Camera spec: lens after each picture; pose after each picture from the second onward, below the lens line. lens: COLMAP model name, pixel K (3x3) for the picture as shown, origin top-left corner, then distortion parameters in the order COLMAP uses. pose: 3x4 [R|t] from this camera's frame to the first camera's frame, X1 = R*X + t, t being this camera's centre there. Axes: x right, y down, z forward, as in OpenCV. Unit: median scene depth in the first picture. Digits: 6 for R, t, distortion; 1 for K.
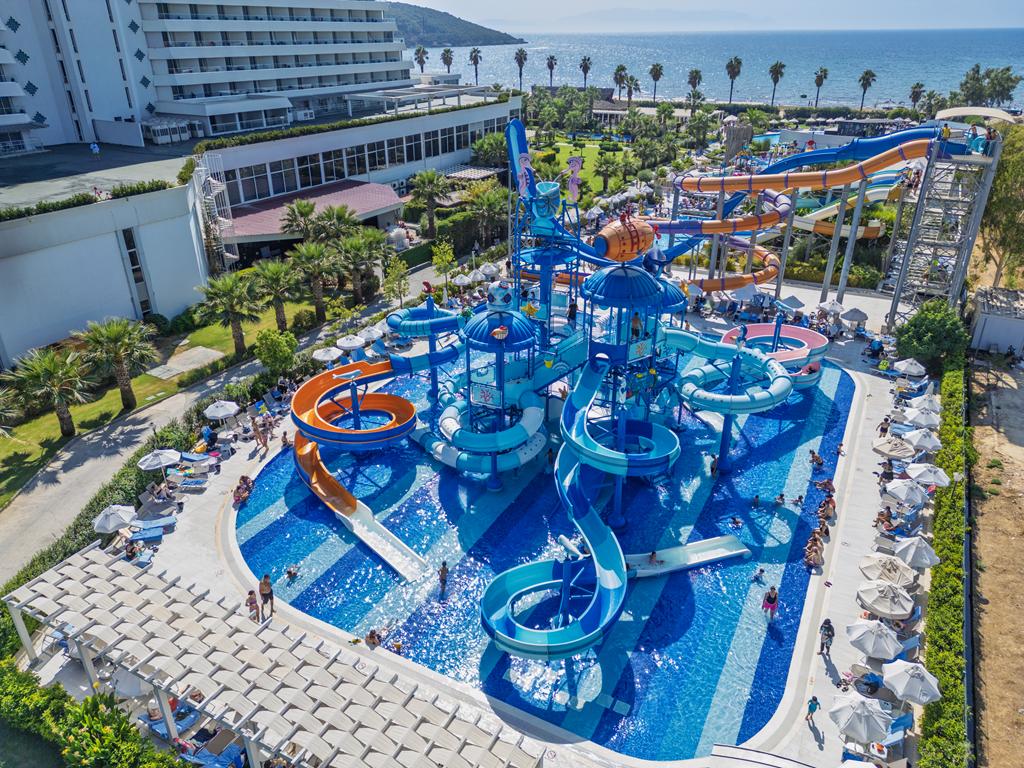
lens RADIAL K [[713.2, 0, 507.6], [0, 713.2, 387.2], [0, 0, 1]] dist [0.072536, -0.063053]
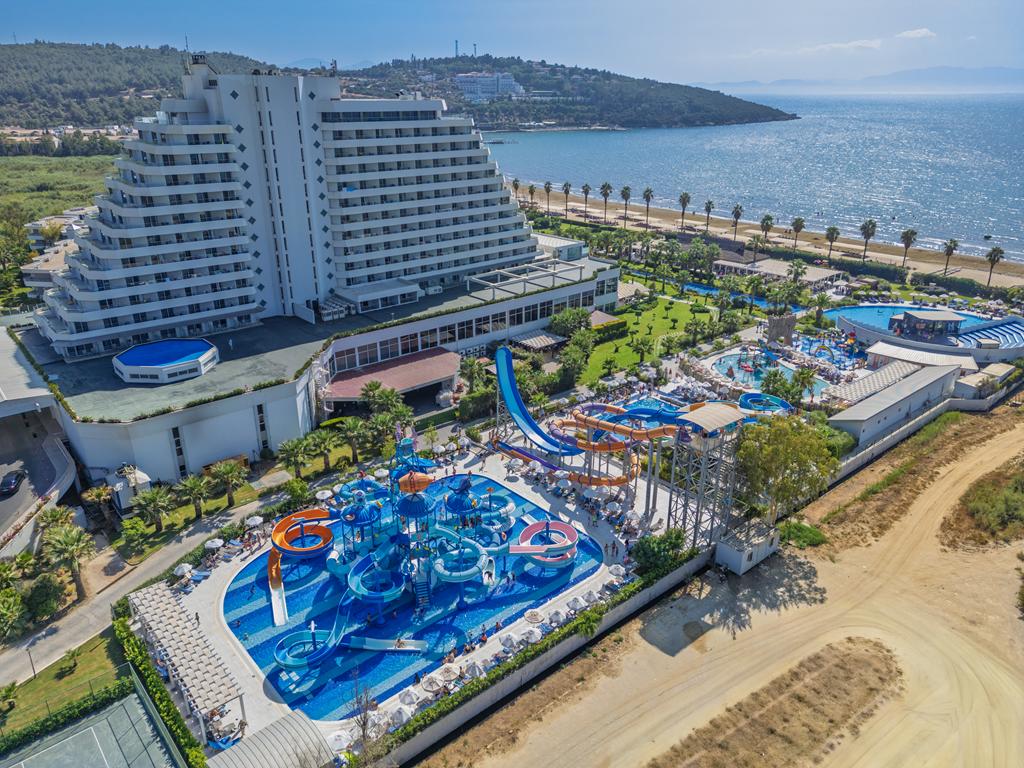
lens RADIAL K [[713.2, 0, 517.1], [0, 713.2, 386.5], [0, 0, 1]] dist [0.072536, -0.063053]
pose [[0.937672, 0.142408, -0.317004, 0.565811], [-0.162866, 0.985883, -0.038855, -0.243332], [0.306996, 0.088062, 0.947628, -0.475046]]
